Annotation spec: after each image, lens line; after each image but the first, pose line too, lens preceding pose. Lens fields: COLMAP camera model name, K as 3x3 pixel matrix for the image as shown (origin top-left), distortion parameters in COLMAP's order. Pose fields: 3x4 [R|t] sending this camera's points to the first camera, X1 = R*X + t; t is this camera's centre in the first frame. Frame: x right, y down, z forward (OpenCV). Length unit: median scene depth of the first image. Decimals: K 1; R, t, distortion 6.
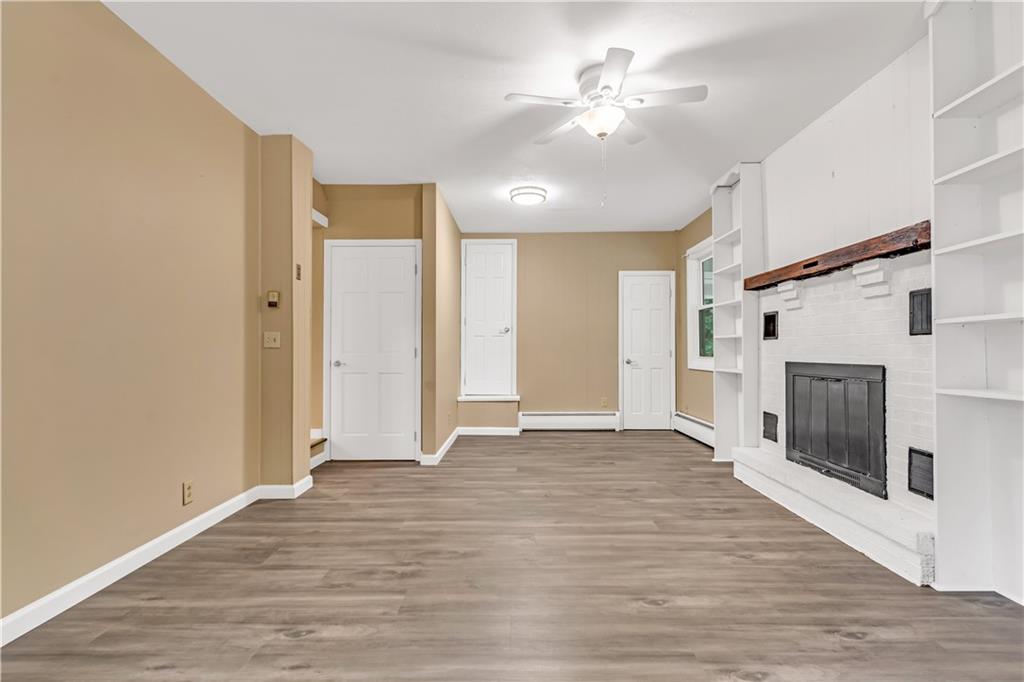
lens RADIAL K [[491.8, 0, 512.0], [0, 491.8, 341.0], [0, 0, 1]] dist [0.003417, 0.000841]
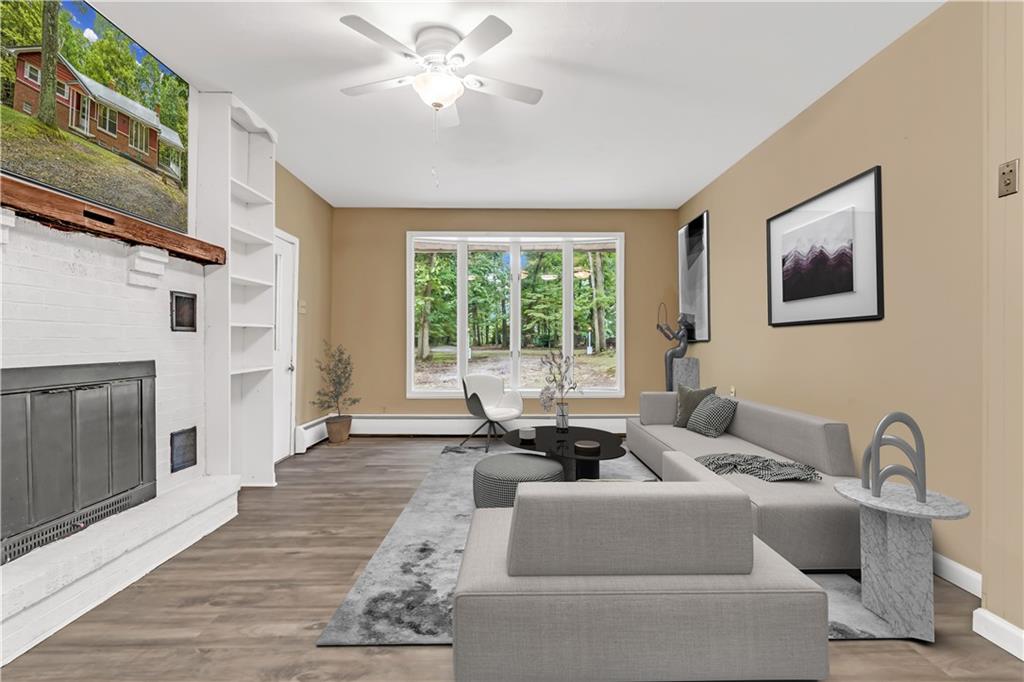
lens RADIAL K [[491.8, 0, 512.0], [0, 491.8, 341.0], [0, 0, 1]] dist [0.003417, 0.000841]
pose [[-0.999654, 0.000008, -0.026295, 0.072717], [0.000555, 0.999783, -0.020821, 0.031098], [0.026289, -0.020829, -0.999437, 1.933202]]
